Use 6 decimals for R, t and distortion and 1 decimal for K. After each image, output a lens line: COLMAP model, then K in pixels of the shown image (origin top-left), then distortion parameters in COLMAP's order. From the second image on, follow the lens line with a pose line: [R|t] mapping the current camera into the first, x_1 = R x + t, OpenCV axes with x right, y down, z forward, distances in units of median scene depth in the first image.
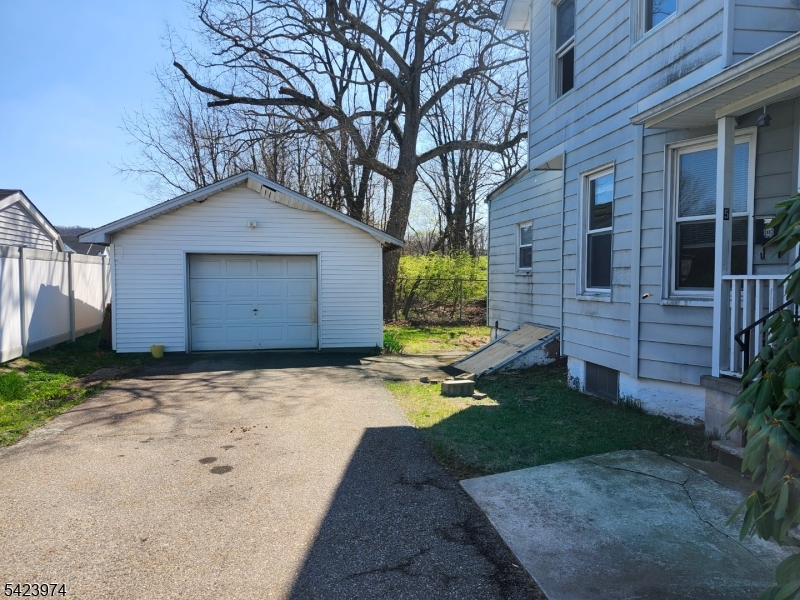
lens RADIAL K [[557.9, 0, 402.1], [0, 557.9, 301.6], [0, 0, 1]] dist [0.090287, -0.072677]
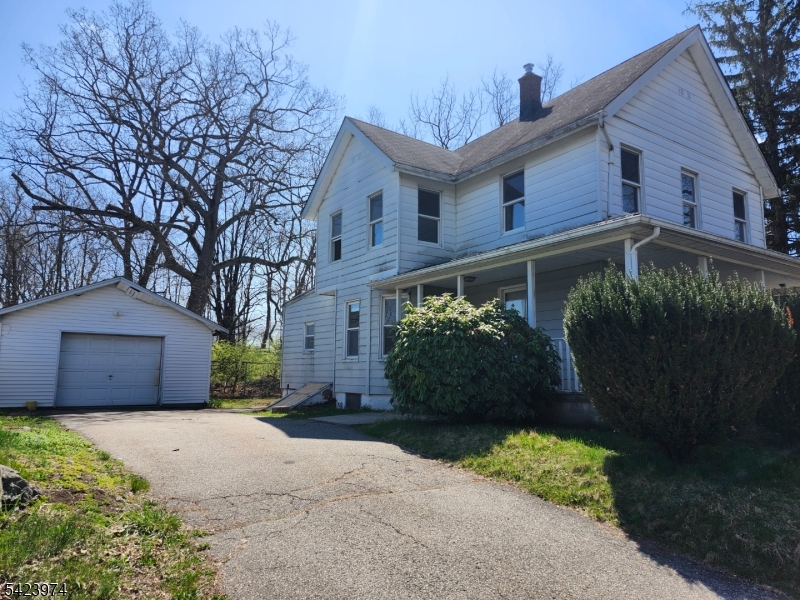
lens RADIAL K [[557.9, 0, 402.1], [0, 557.9, 301.6], [0, 0, 1]] dist [0.090287, -0.072677]
pose [[0.903189, 0.068531, 0.423737, -0.257228], [0.005571, 0.985218, -0.171214, 0.090887], [-0.429206, 0.156999, 0.889457, -0.650687]]
